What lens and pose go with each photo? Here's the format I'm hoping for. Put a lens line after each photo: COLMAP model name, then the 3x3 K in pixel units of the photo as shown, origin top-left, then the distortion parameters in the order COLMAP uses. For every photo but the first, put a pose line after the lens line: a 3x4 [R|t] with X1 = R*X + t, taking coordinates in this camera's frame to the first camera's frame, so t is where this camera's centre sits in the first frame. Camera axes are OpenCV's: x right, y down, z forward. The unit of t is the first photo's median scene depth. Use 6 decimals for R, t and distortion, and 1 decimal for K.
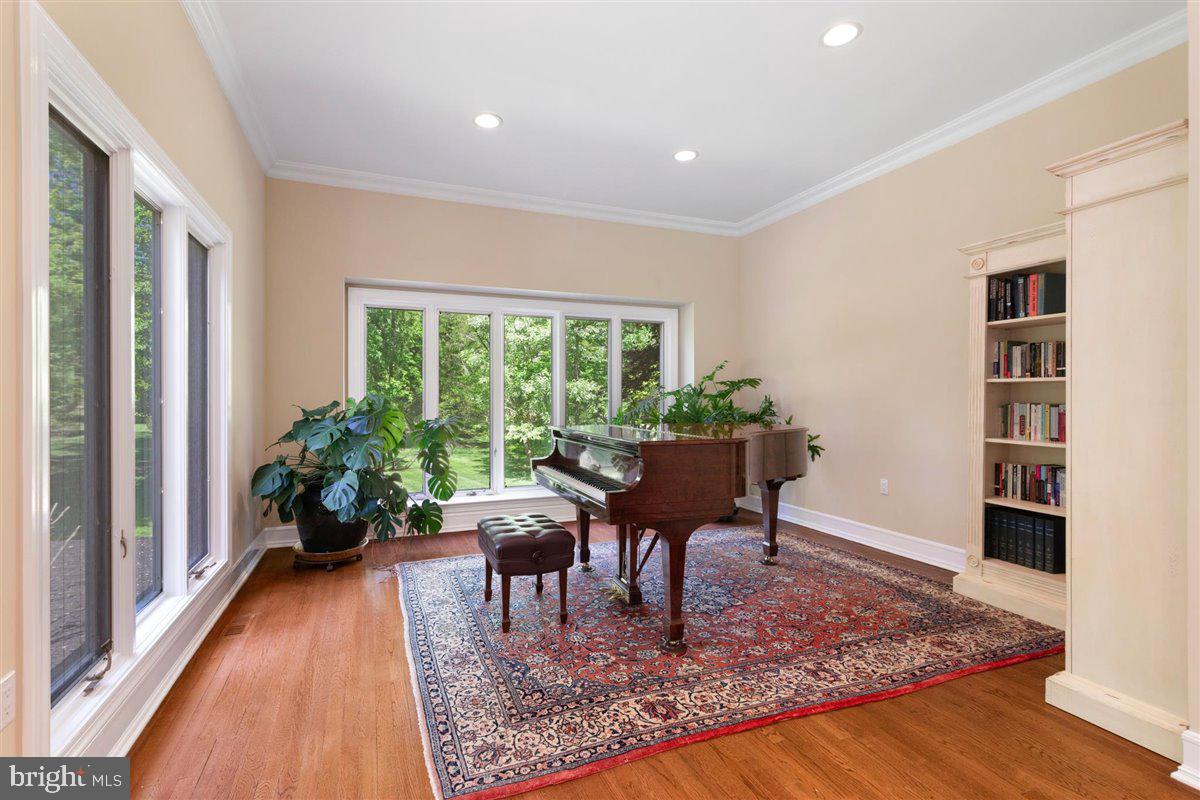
lens RADIAL K [[545.8, 0, 595.4], [0, 545.8, 397.3], [0, 0, 1]] dist [-0.003807, -0.000017]
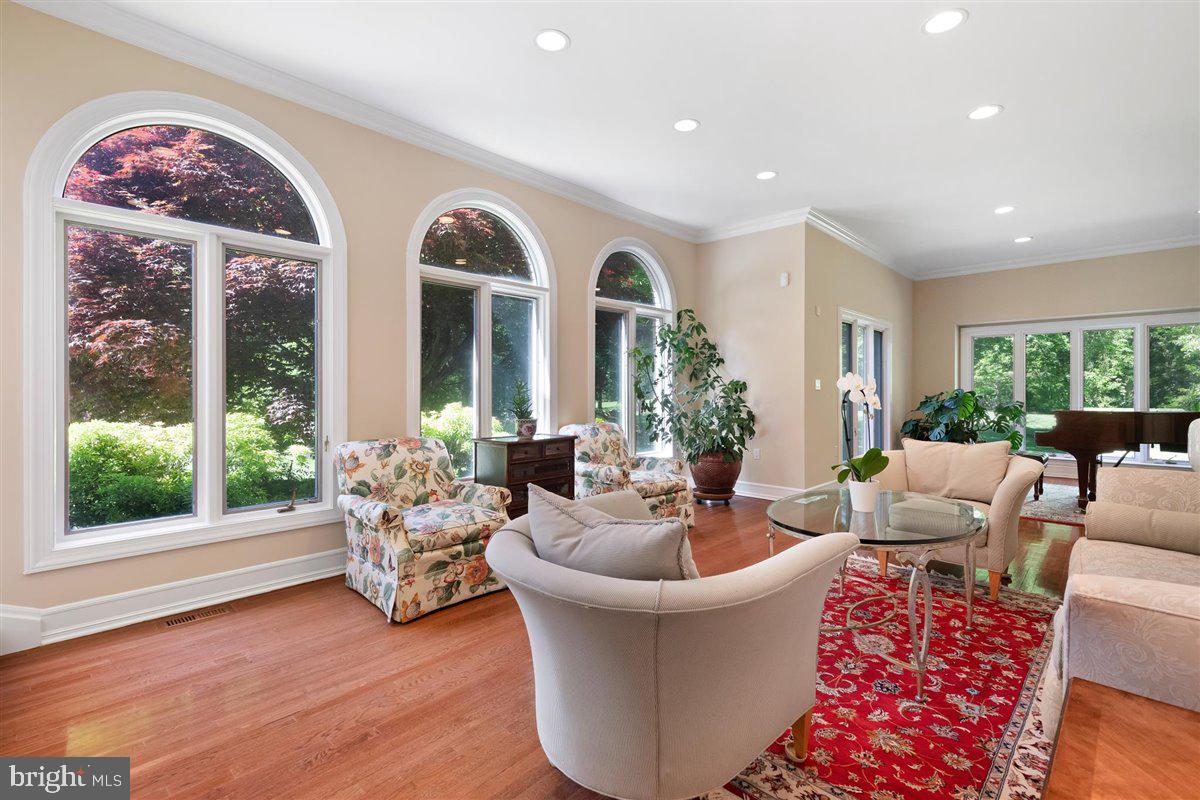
lens RADIAL K [[588.7, 0, 601.6], [0, 588.7, 397.3], [0, 0, 1]] dist [0.003576, 0.000081]
pose [[0.430693, -0.005970, -0.902479, 1.080841], [0.012702, 0.999919, -0.000552, 0.011632], [0.902409, -0.011226, 0.430734, -1.228614]]
